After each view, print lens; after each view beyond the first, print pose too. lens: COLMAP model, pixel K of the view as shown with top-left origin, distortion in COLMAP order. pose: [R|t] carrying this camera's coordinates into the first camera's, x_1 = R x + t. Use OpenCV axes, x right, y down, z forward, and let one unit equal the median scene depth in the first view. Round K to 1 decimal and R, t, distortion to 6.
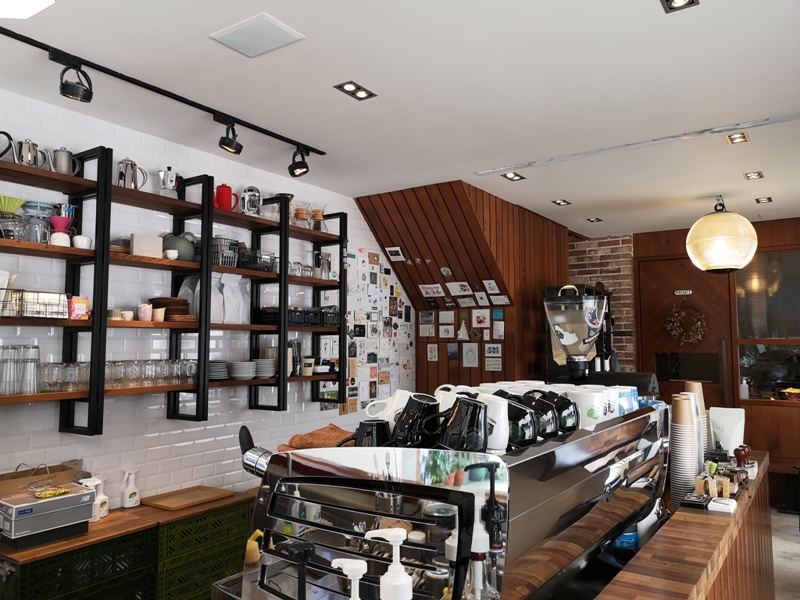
lens RADIAL K [[615.5, 0, 400.0], [0, 615.5, 300.0], [0, 0, 1]] dist [0.057351, -0.054538]
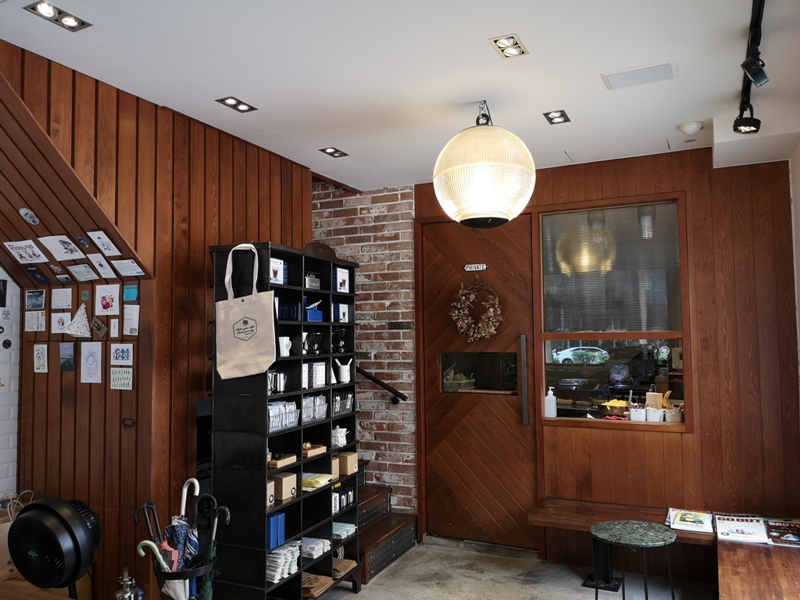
lens RADIAL K [[615.5, 0, 400.0], [0, 615.5, 300.0], [0, 0, 1]] dist [0.057351, -0.054538]
pose [[0.990393, 0.003383, 0.138241, 0.319824], [-0.004642, 0.999951, 0.008788, 0.022838], [-0.138205, -0.009345, 0.990360, 0.369340]]
